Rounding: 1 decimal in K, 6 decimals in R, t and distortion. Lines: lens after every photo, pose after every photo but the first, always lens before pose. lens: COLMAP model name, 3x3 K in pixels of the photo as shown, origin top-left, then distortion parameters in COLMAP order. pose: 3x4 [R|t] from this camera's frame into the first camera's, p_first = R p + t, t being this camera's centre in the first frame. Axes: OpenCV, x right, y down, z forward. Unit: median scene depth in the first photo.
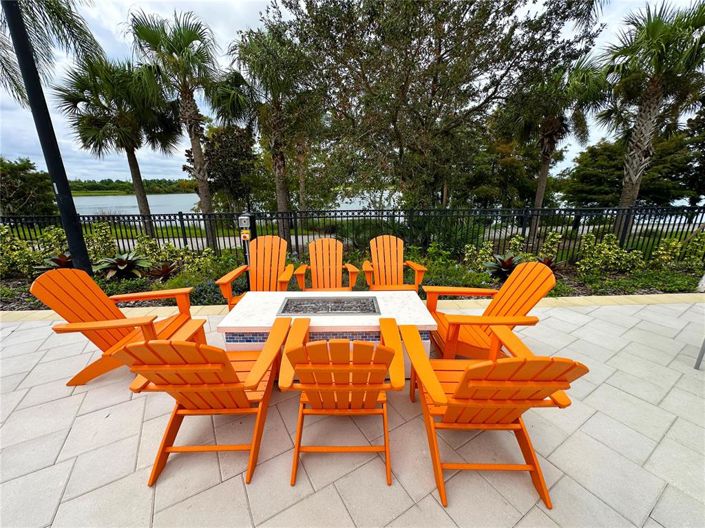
lens RADIAL K [[281.1, 0, 347.8], [0, 281.1, 261.8], [0, 0, 1]] dist [-0.002574, 0.000867]
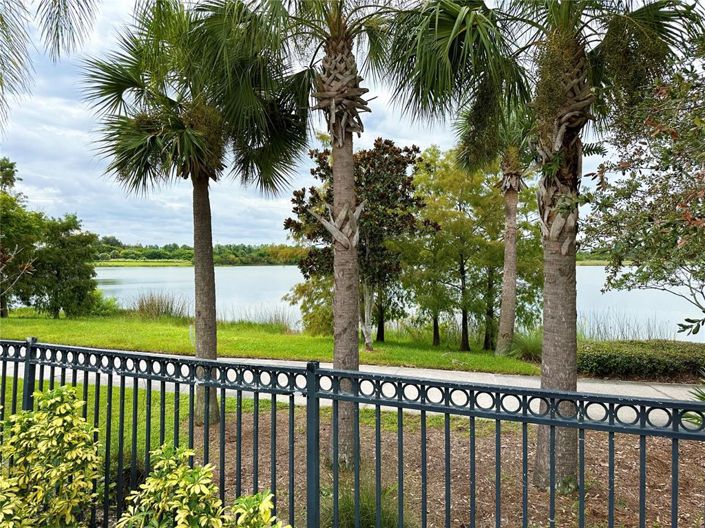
lens RADIAL K [[487.7, 0, 353.5], [0, 487.7, 264.6], [0, 0, 1]] dist [0.009124, -0.002219]
pose [[0.943900, 0.018044, -0.329738, -0.267423], [-0.098176, 0.968693, -0.228027, -0.107598], [0.315300, 0.247607, 0.916121, 0.371638]]
